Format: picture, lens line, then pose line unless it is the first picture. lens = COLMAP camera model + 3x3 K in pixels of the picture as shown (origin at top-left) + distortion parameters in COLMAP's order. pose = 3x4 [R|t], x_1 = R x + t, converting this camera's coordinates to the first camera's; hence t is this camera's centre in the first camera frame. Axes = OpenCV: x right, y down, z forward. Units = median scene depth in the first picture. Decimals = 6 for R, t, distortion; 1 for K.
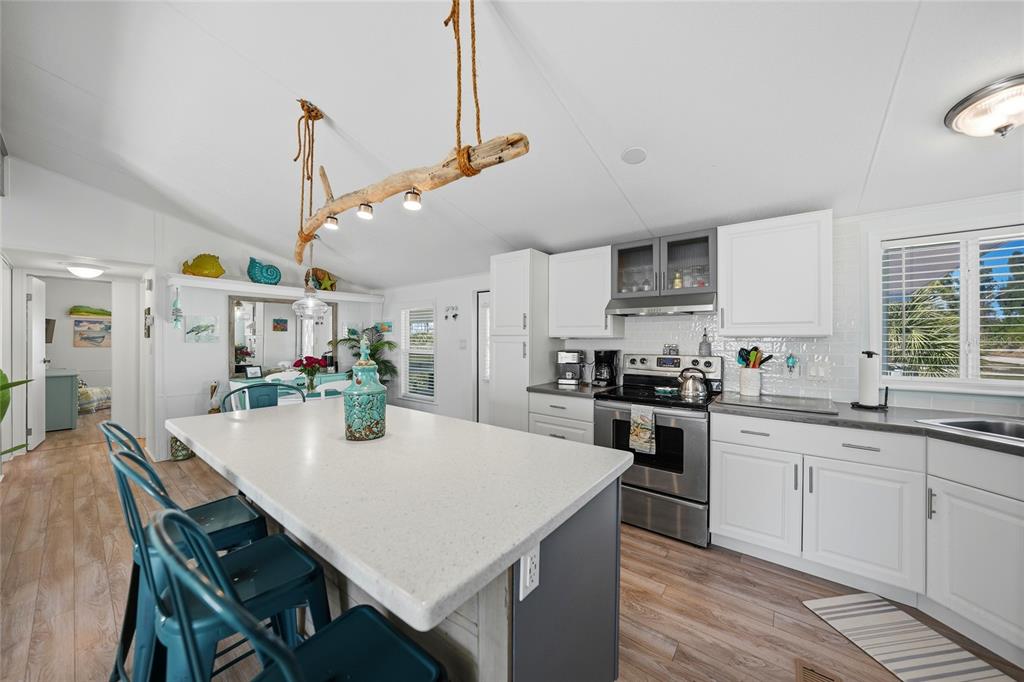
lens RADIAL K [[344.7, 0, 511.0], [0, 344.7, 338.8], [0, 0, 1]] dist [-0.009386, 0.000126]
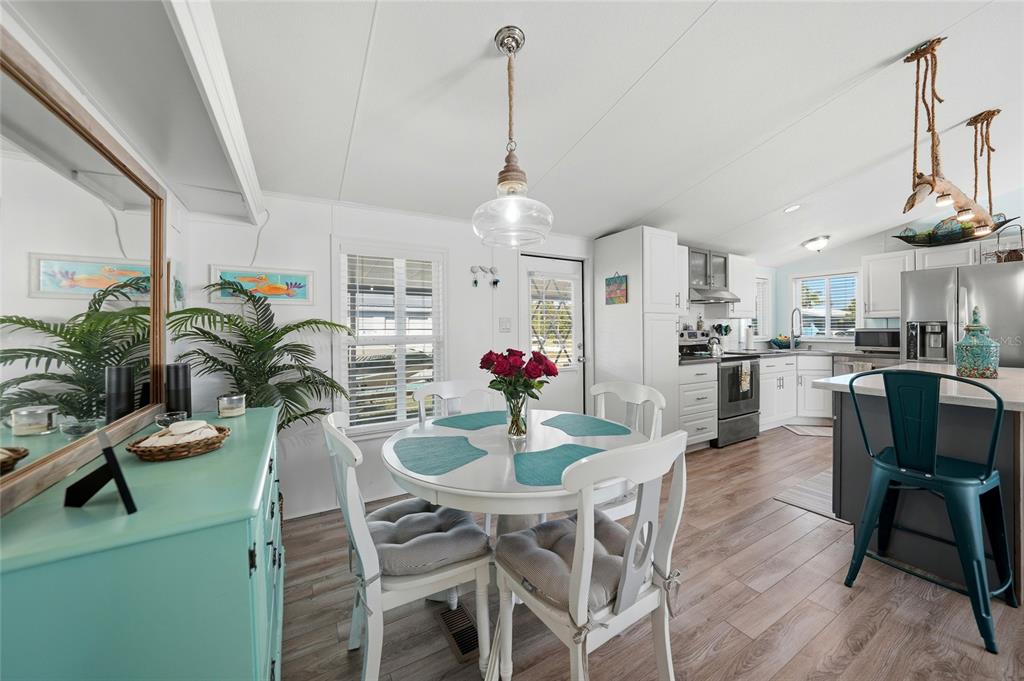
lens RADIAL K [[369.1, 0, 509.4], [0, 369.1, 330.3], [0, 0, 1]] dist [-0.013901, 0.000116]
pose [[0.379428, -0.006650, 0.925197, -1.118225], [0.007719, 0.999962, 0.004022, 0.031618], [-0.925189, 0.005615, 0.379465, 0.982147]]
